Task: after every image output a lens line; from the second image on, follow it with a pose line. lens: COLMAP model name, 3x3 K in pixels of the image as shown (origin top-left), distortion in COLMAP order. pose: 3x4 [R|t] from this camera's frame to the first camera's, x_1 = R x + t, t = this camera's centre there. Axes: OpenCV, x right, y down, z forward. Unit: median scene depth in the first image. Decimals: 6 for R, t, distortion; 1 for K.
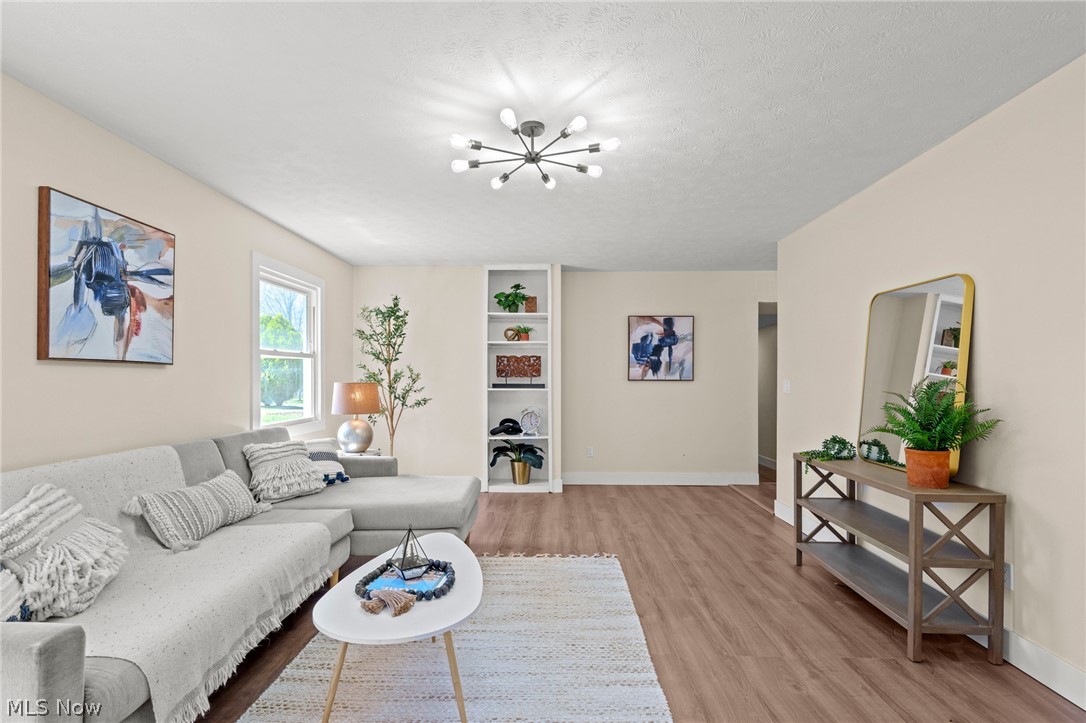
lens RADIAL K [[529.4, 0, 544.8], [0, 529.4, 375.7], [0, 0, 1]] dist [0.000849, 0.000064]
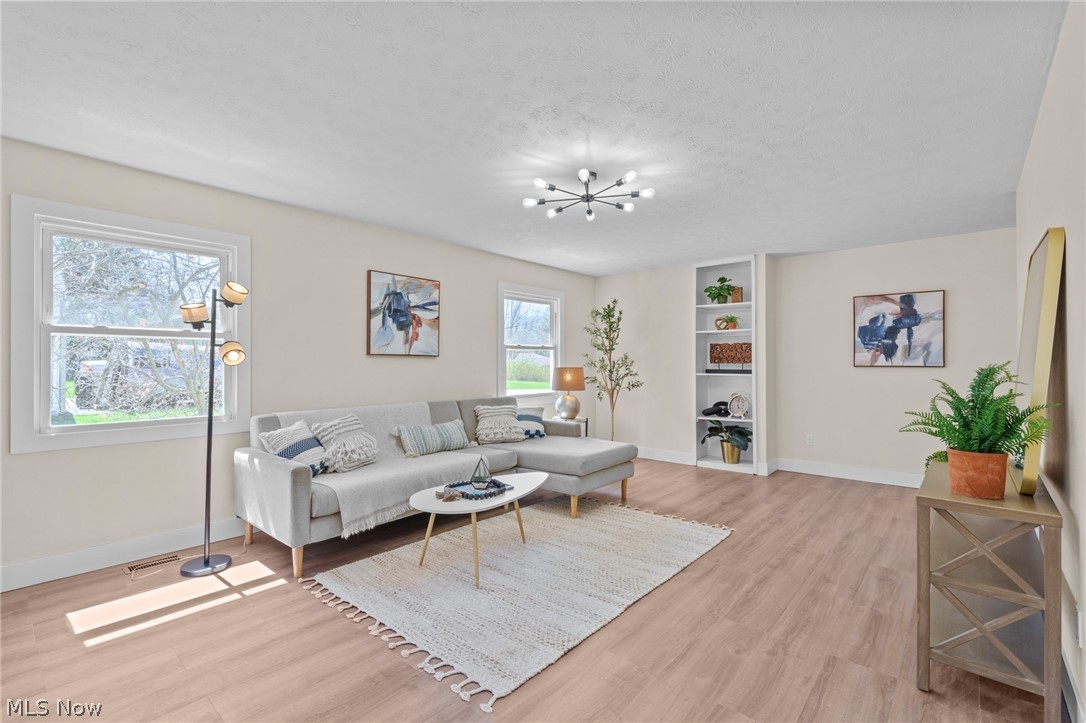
lens RADIAL K [[493.2, 0, 541.3], [0, 493.2, 358.2], [0, 0, 1]] dist [0.000198, -0.000165]
pose [[0.766836, -0.008126, -0.641792, 0.421431], [0.003019, 0.999954, -0.009053, 0.000474], [0.641836, 0.005005, 0.766826, -0.014119]]
